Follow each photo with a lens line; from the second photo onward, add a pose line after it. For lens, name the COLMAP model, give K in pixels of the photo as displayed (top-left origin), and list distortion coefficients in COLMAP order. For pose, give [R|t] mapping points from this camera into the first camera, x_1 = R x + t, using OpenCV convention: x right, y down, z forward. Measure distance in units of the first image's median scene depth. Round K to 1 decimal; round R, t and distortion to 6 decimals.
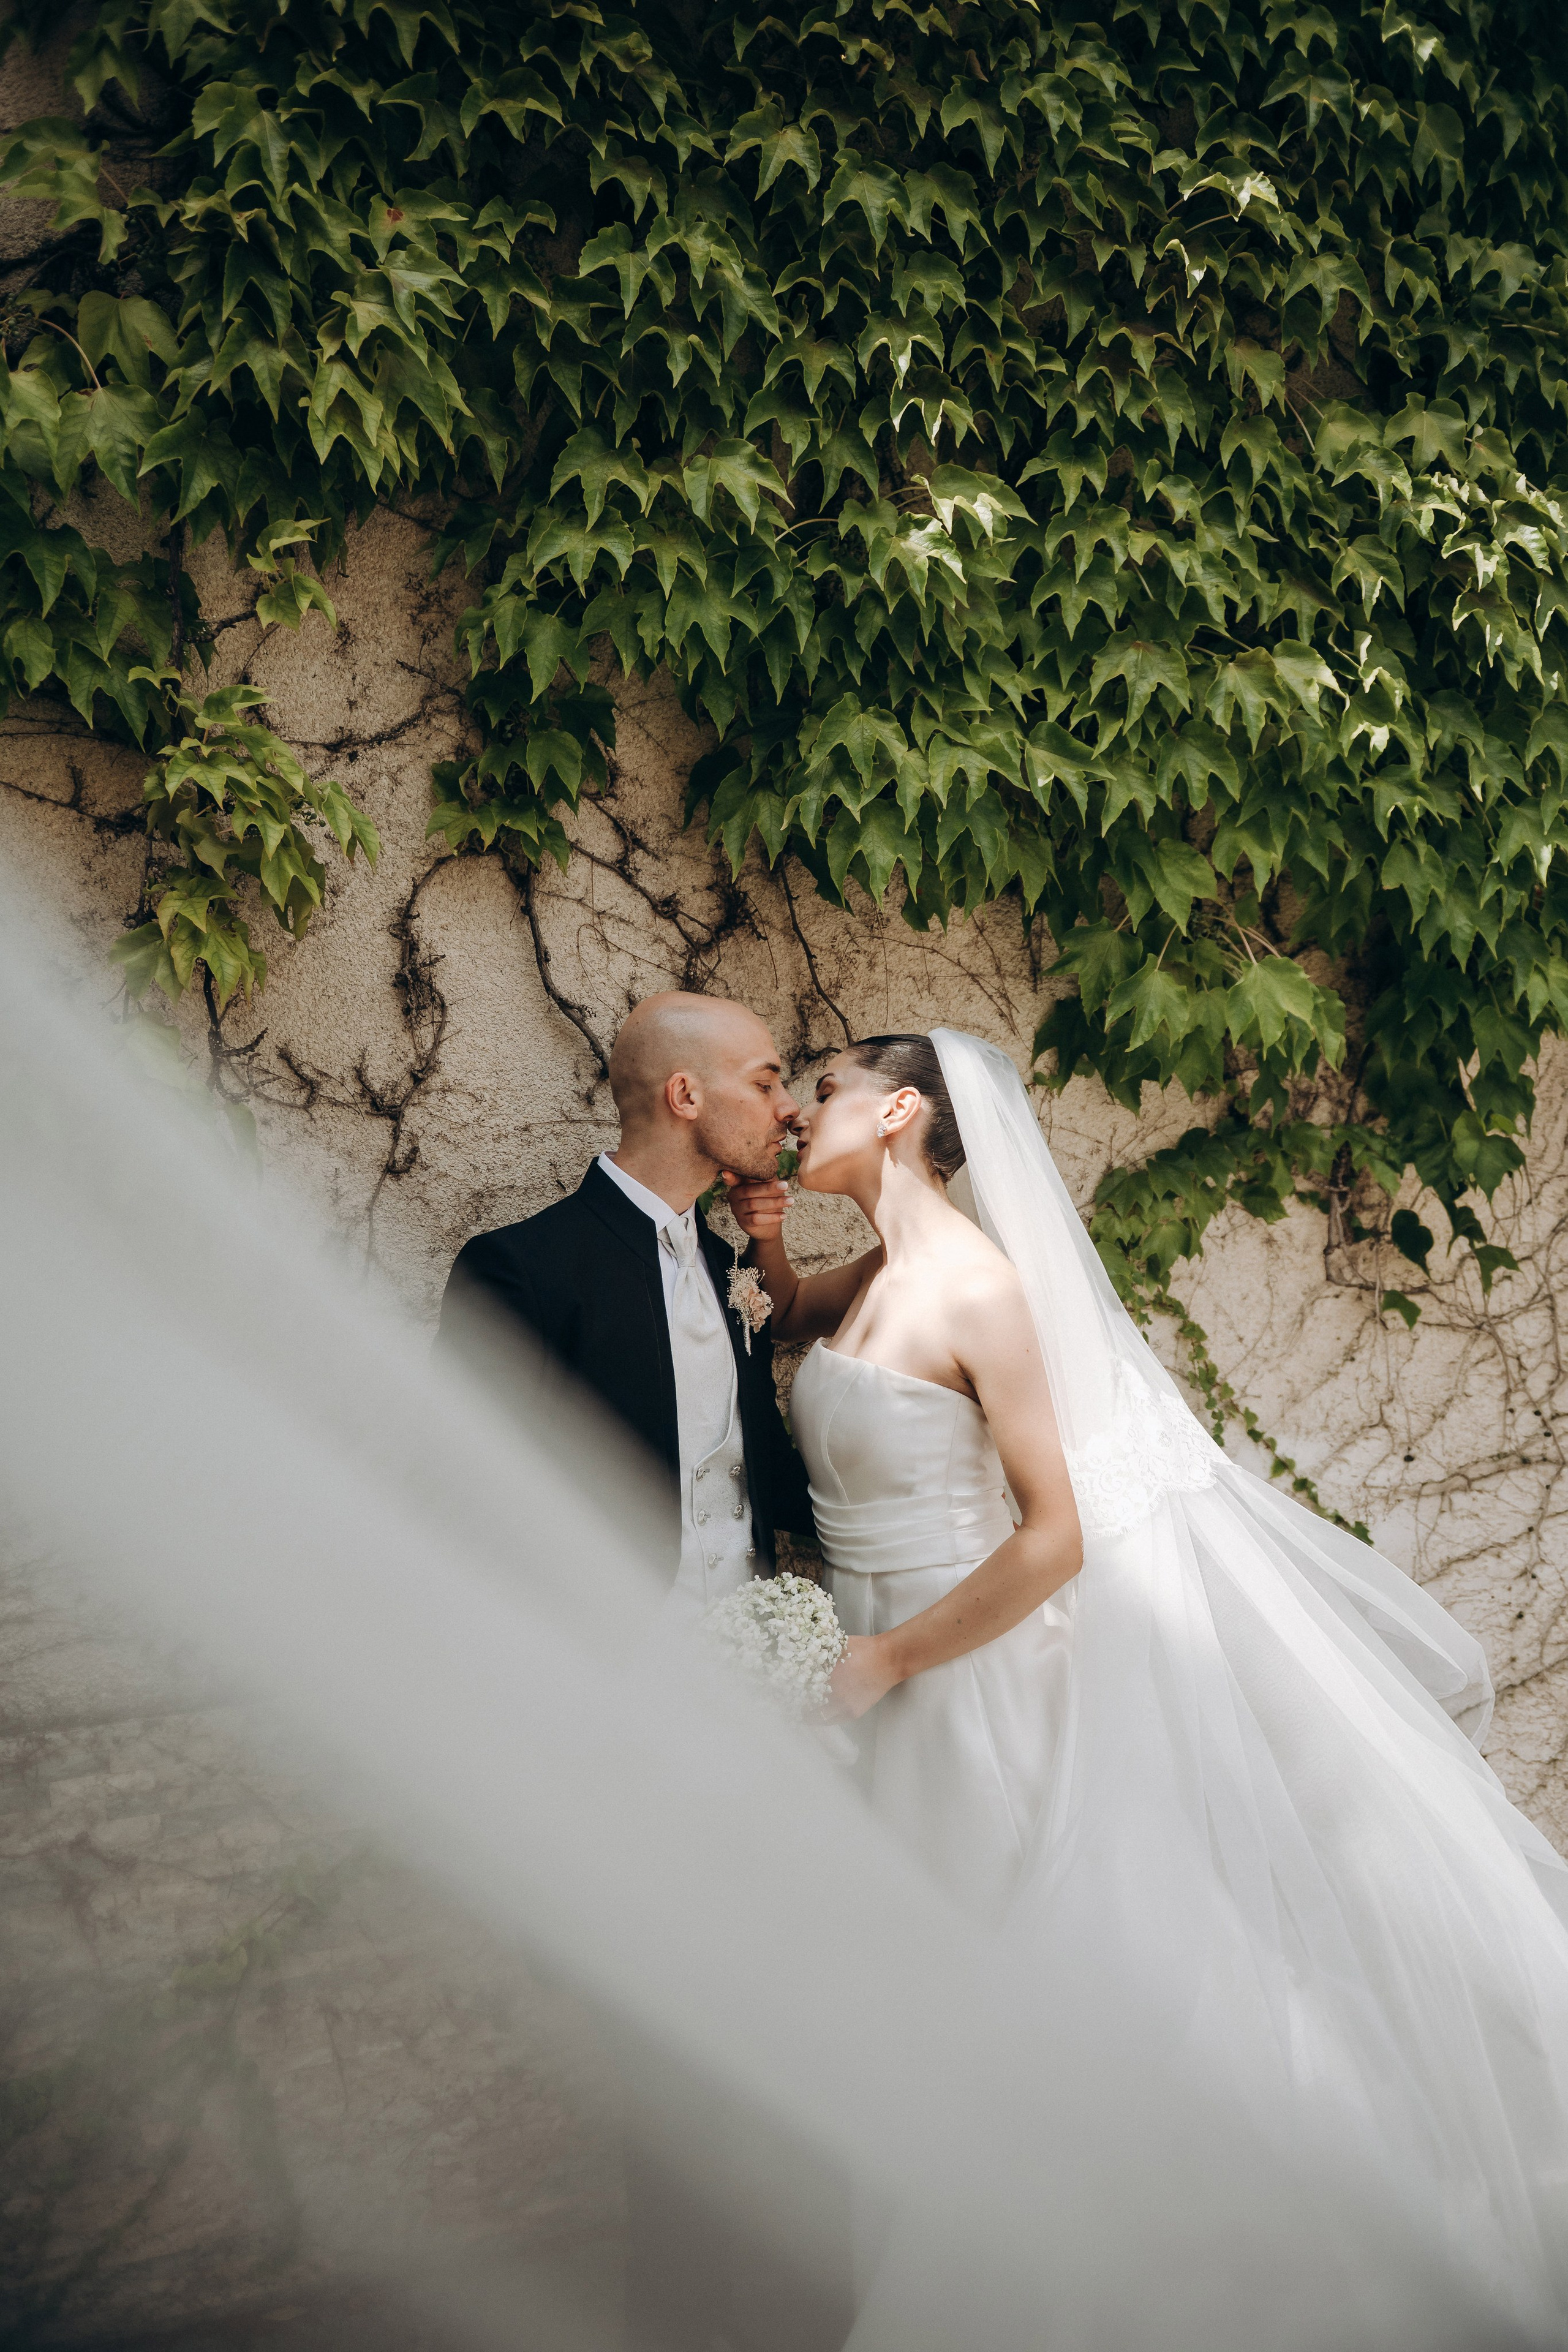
lens RADIAL K [[1478.8, 0, 763.5], [0, 1478.8, 1173.3], [0, 0, 1]] dist [-0.050878, -0.005840]
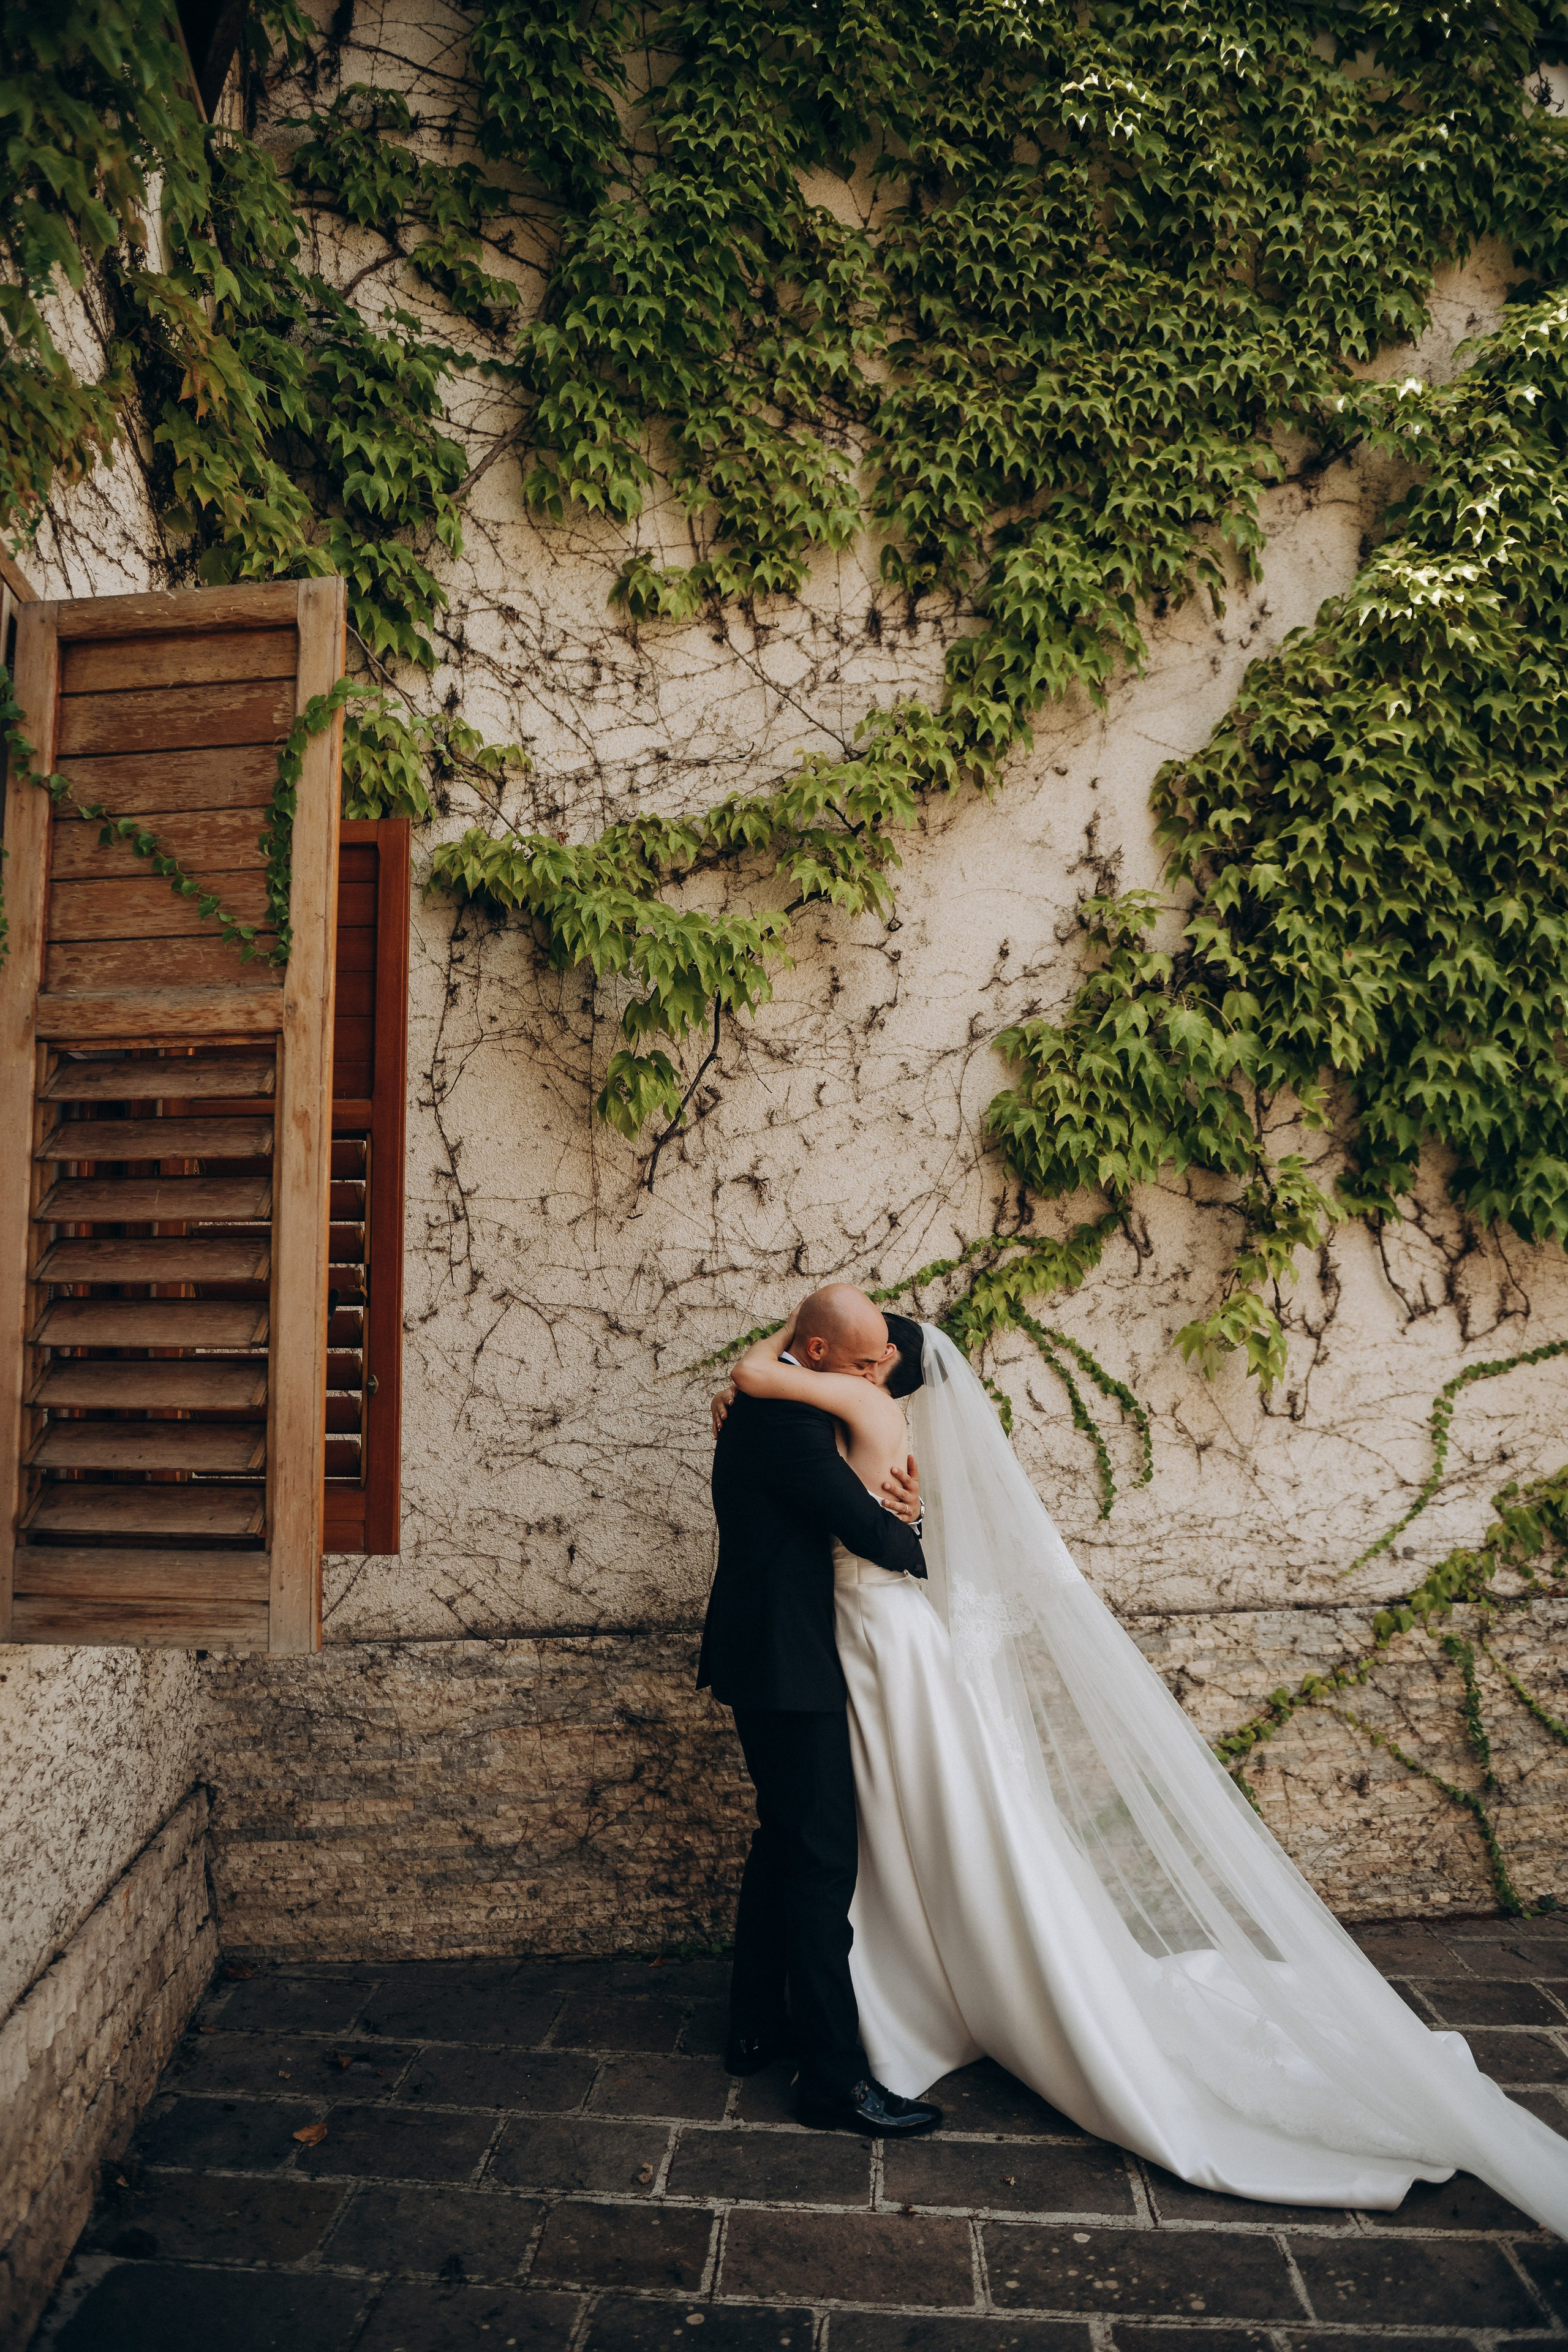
lens RADIAL K [[1478.8, 0, 793.1], [0, 1478.8, 1178.5], [0, 0, 1]] dist [-0.050878, -0.005840]
pose [[0.979412, 0.012022, -0.201515, -0.606918], [-0.043150, 0.987622, -0.150802, 0.093708], [0.197208, 0.156393, 0.967807, -1.336153]]
